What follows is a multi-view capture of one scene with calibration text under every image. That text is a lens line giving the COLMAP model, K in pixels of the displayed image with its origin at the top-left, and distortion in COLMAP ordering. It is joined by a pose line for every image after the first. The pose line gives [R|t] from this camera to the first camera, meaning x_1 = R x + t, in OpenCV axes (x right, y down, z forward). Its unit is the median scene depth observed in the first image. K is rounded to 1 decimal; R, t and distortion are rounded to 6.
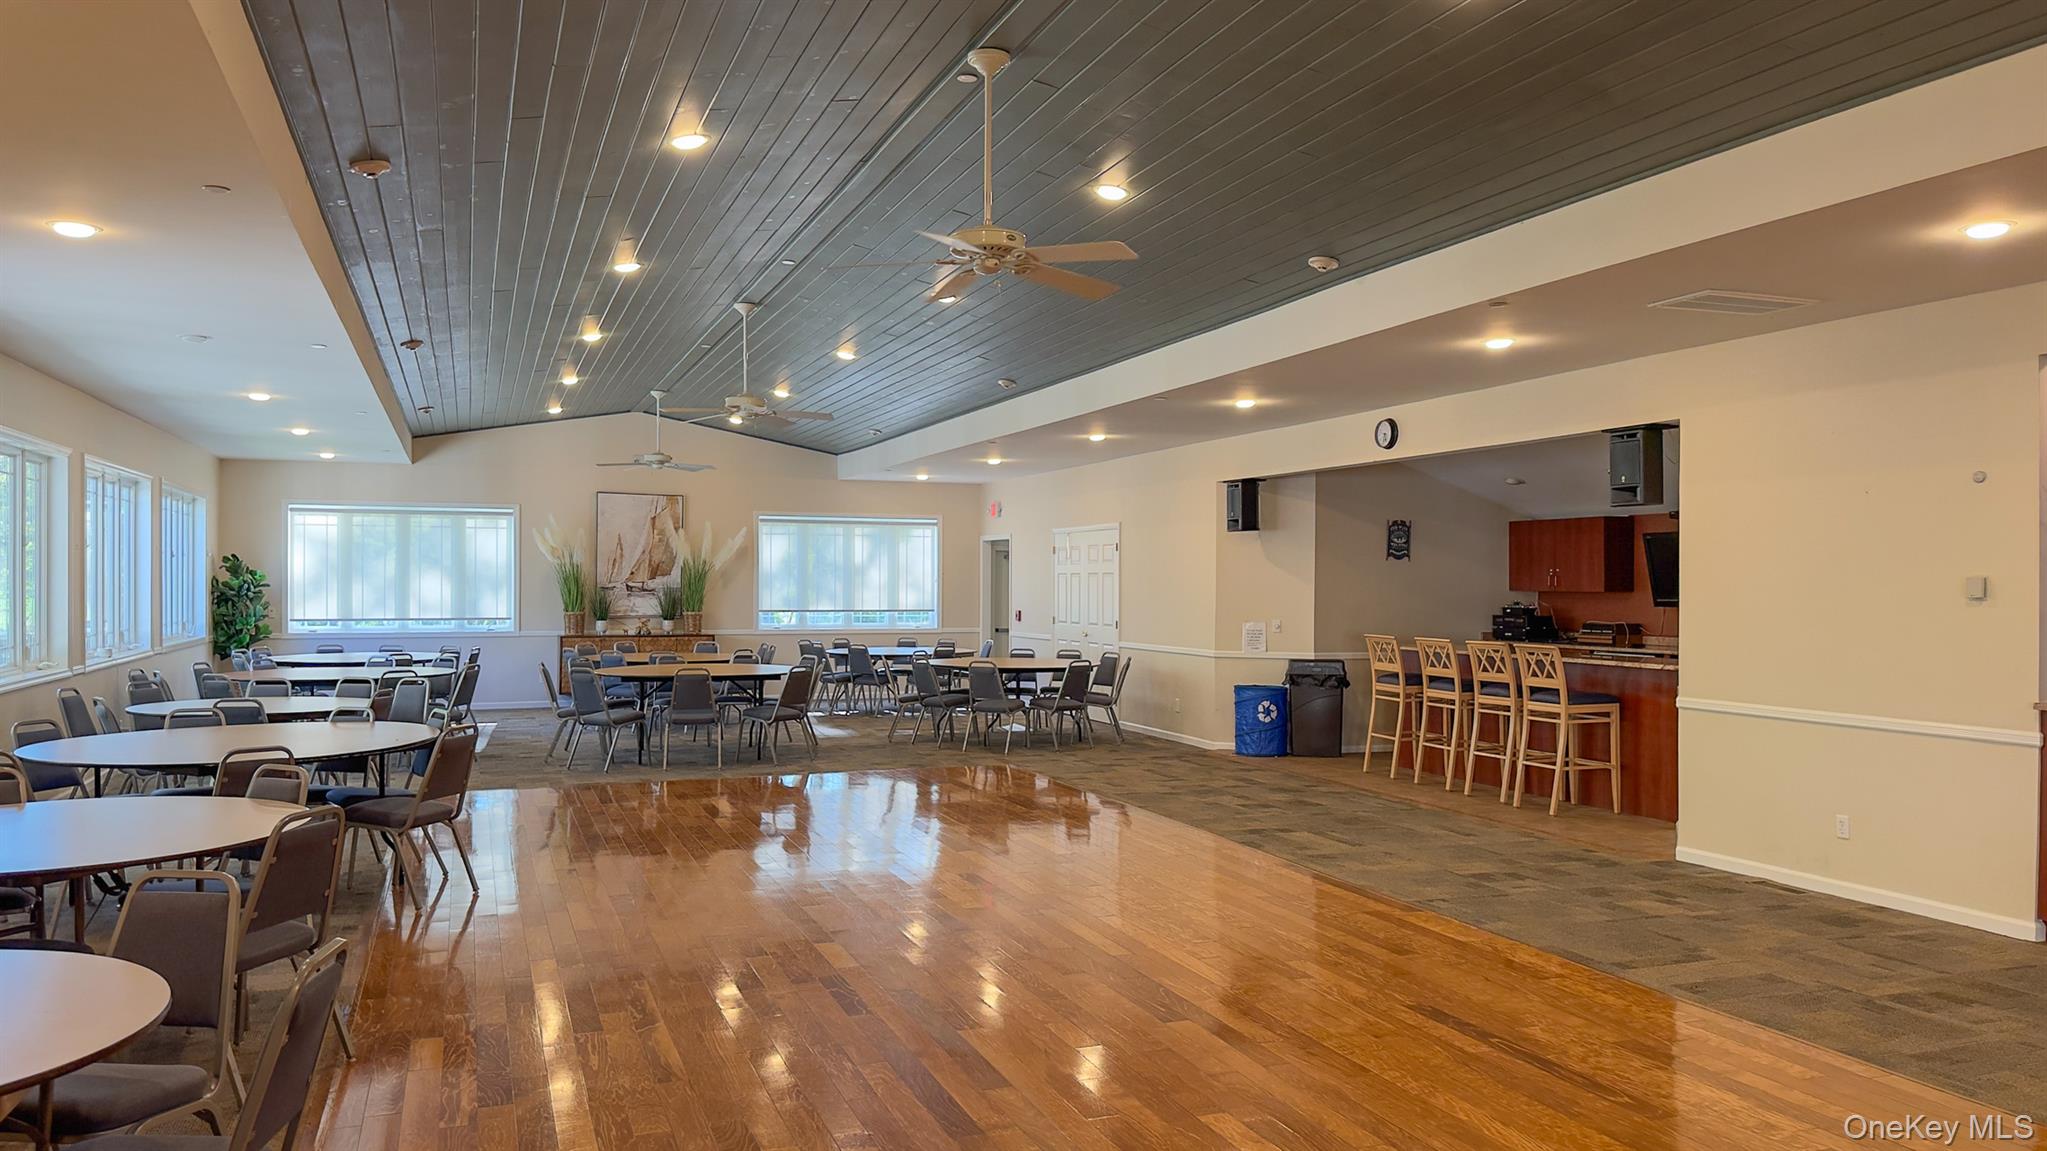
lens RADIAL K [[1457.8, 0, 1064.0], [0, 1457.8, 585.5], [0, 0, 1]] dist [0.080067, -0.027866]
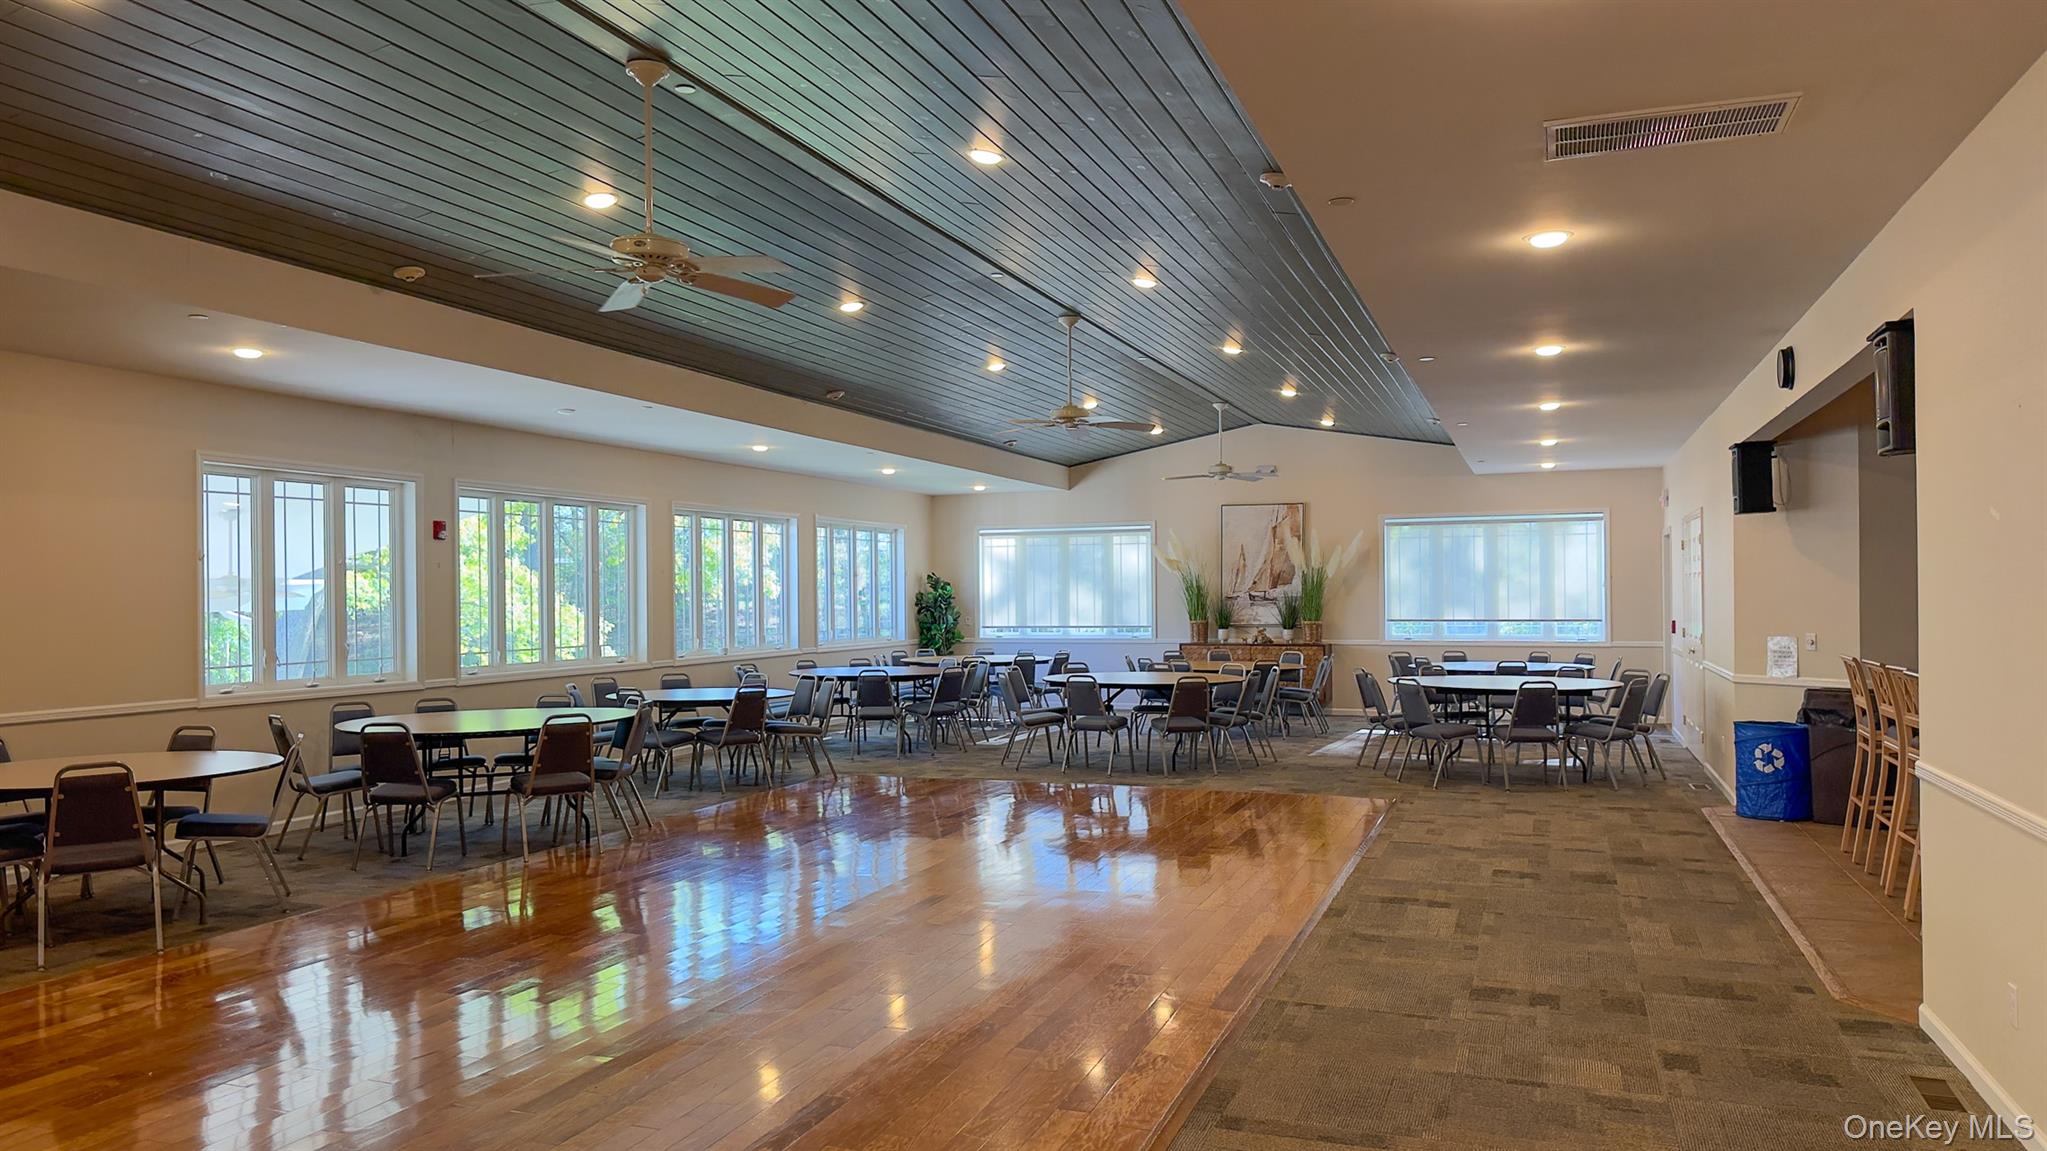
lens RADIAL K [[1457.8, 0, 1007.1], [0, 1457.8, 591.4], [0, 0, 1]] dist [0.080067, -0.027866]
pose [[0.734382, -0.013063, -0.678611, 0.284659], [0.011387, 0.999911, -0.006925, 0.002805], [0.678641, -0.002641, 0.734465, 0.150669]]
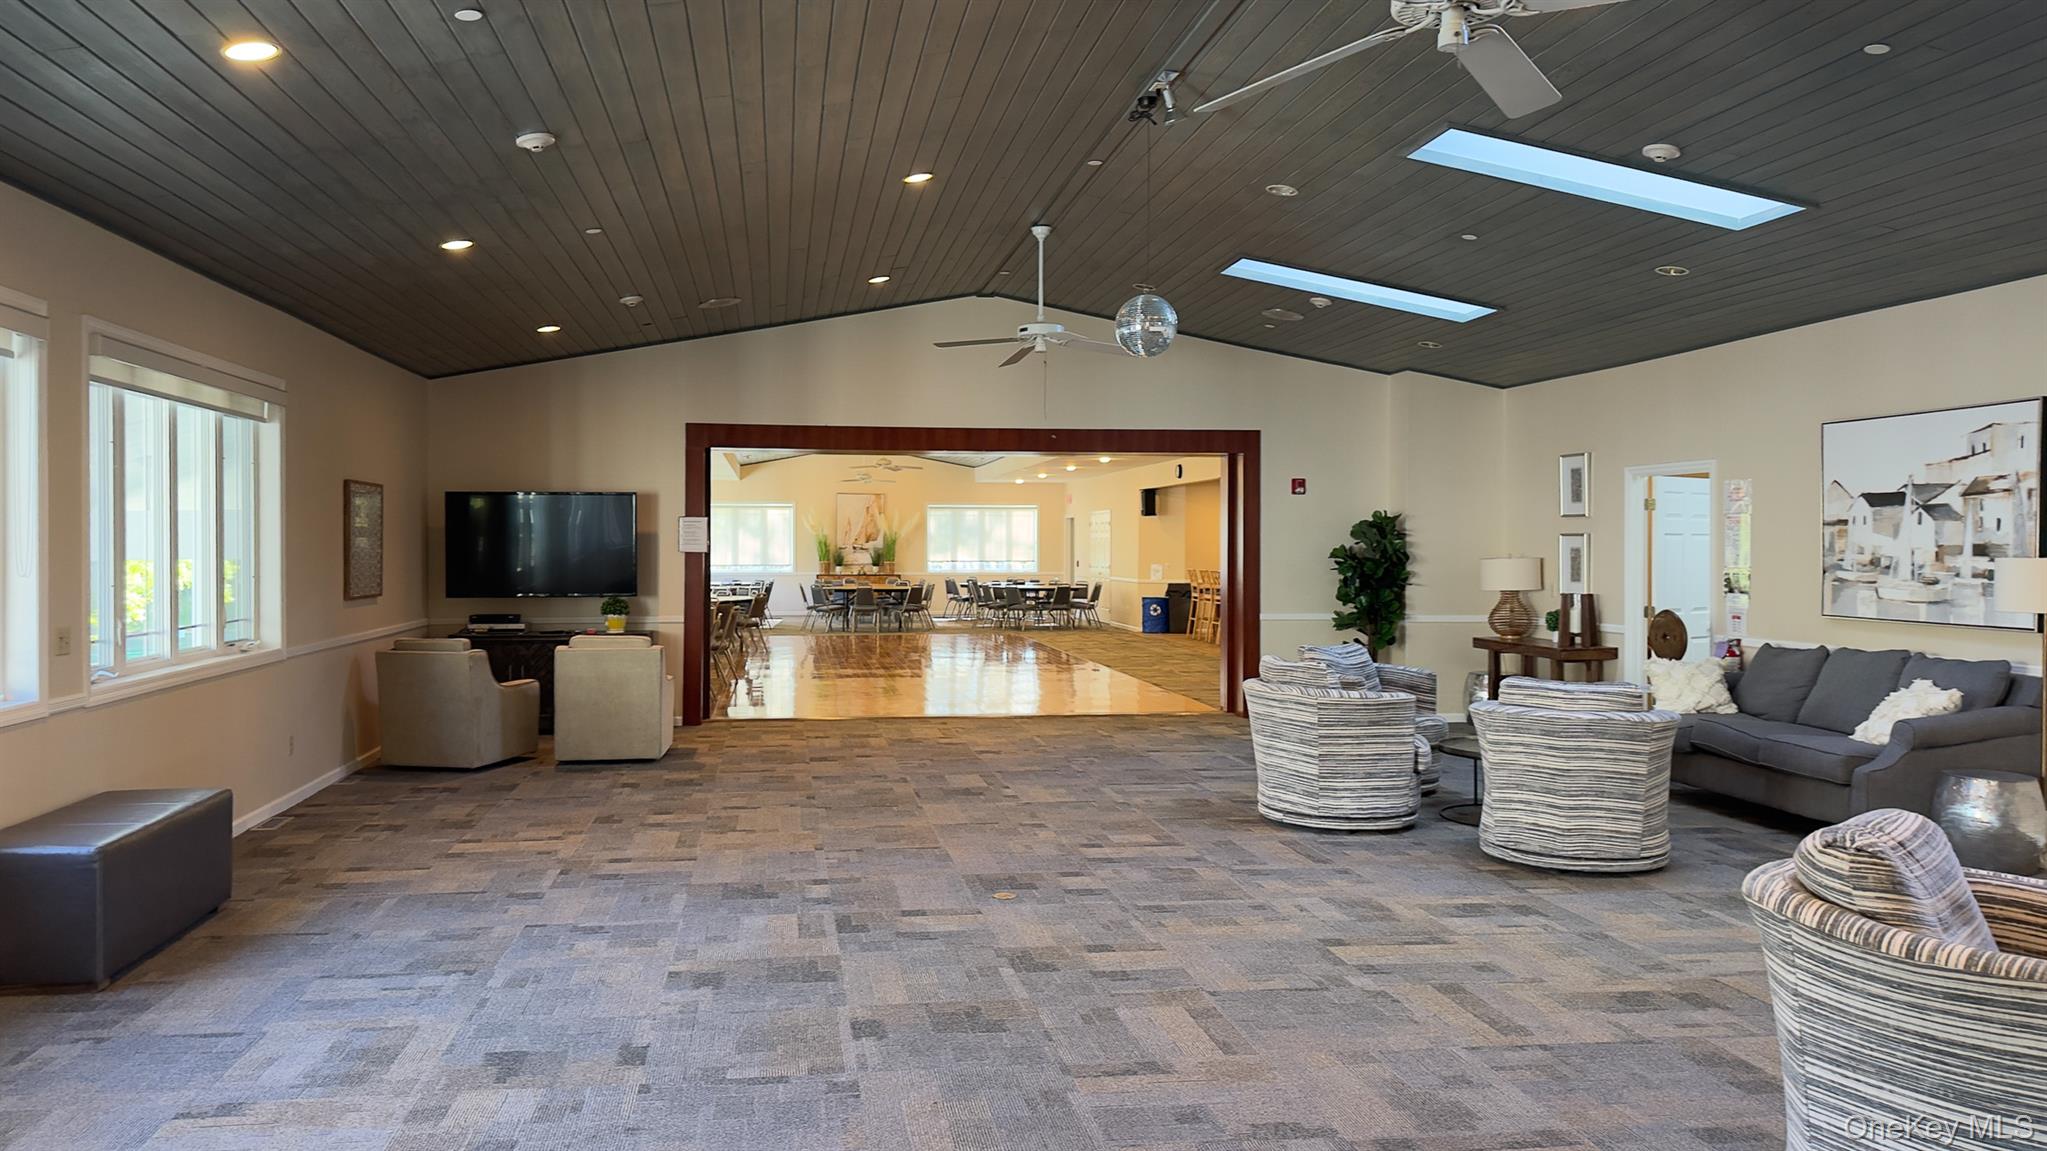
lens RADIAL K [[1457.8, 0, 1053.8], [0, 1457.8, 530.6], [0, 0, 1]] dist [0.080067, -0.027866]
pose [[0.979978, -0.008261, -0.198934, 0.303618], [0.006257, 0.999923, -0.010696, 0.001088], [0.199007, 0.009237, 0.979955, -0.706351]]
